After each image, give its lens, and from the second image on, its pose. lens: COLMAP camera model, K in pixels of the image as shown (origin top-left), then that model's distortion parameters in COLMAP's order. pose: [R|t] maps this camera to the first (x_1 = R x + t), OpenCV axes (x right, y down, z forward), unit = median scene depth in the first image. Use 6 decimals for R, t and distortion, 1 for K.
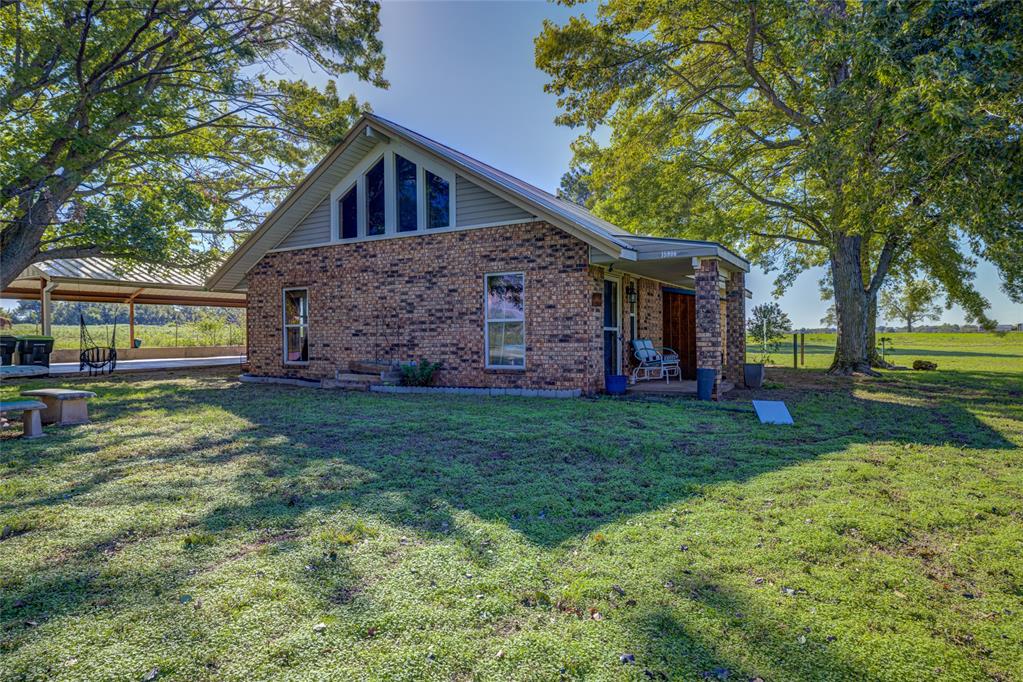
lens RADIAL K [[606.1, 0, 511.5], [0, 606.1, 341.0], [0, 0, 1]] dist [-0.001124, 0.000146]
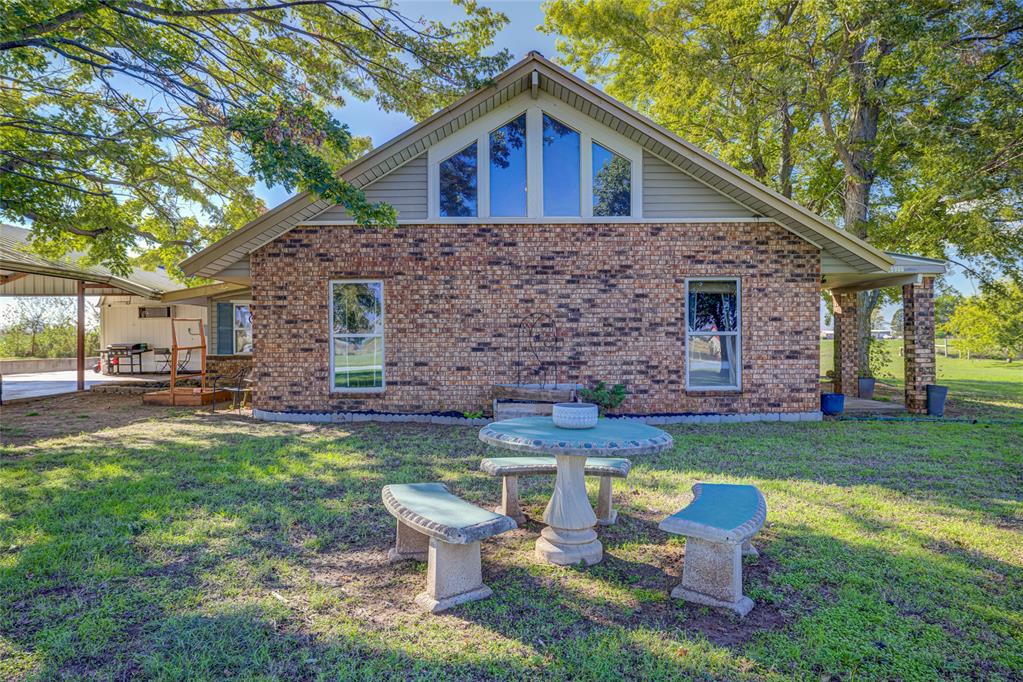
lens RADIAL K [[670.5, 0, 511.5], [0, 670.5, 341.0], [0, 0, 1]] dist [-0.000735, 0.000250]
pose [[0.867918, 0.005398, 0.496679, -0.689556], [0.000795, 0.999925, -0.012257, -0.011468], [-0.496707, 0.011033, 0.867848, 0.304806]]
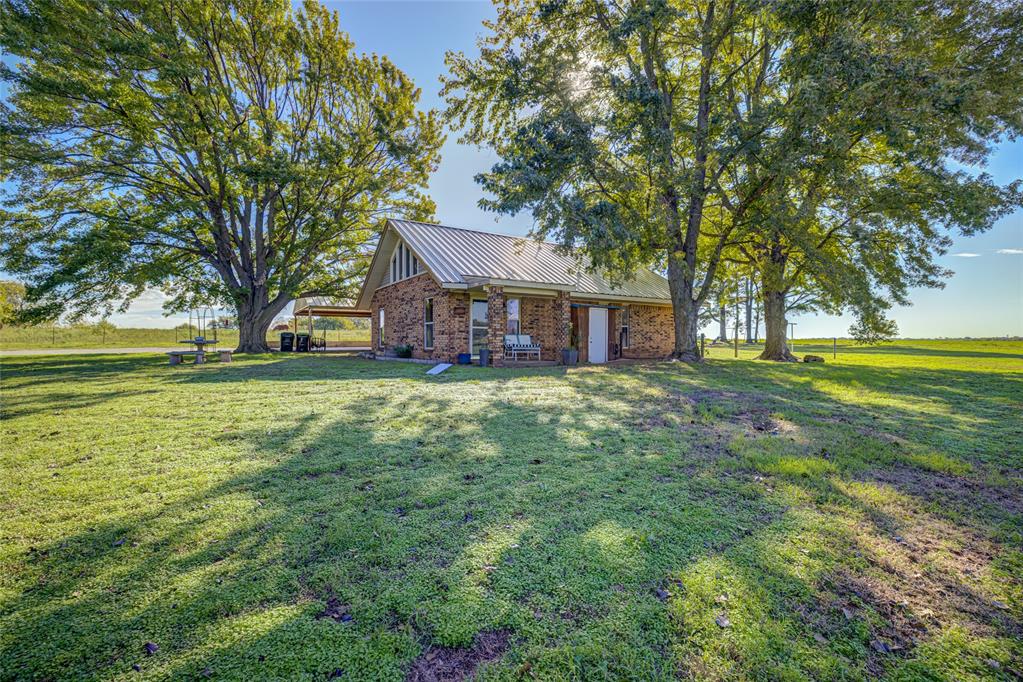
lens RADIAL K [[435.0, 0, 511.5], [0, 435.0, 341.0], [0, 0, 1]] dist [-0.000275, -0.000023]
pose [[0.887083, 0.010194, -0.461497, 0.782403], [-0.013428, 0.999903, -0.003724, 0.020757], [0.461414, 0.009500, 0.887134, -0.057310]]
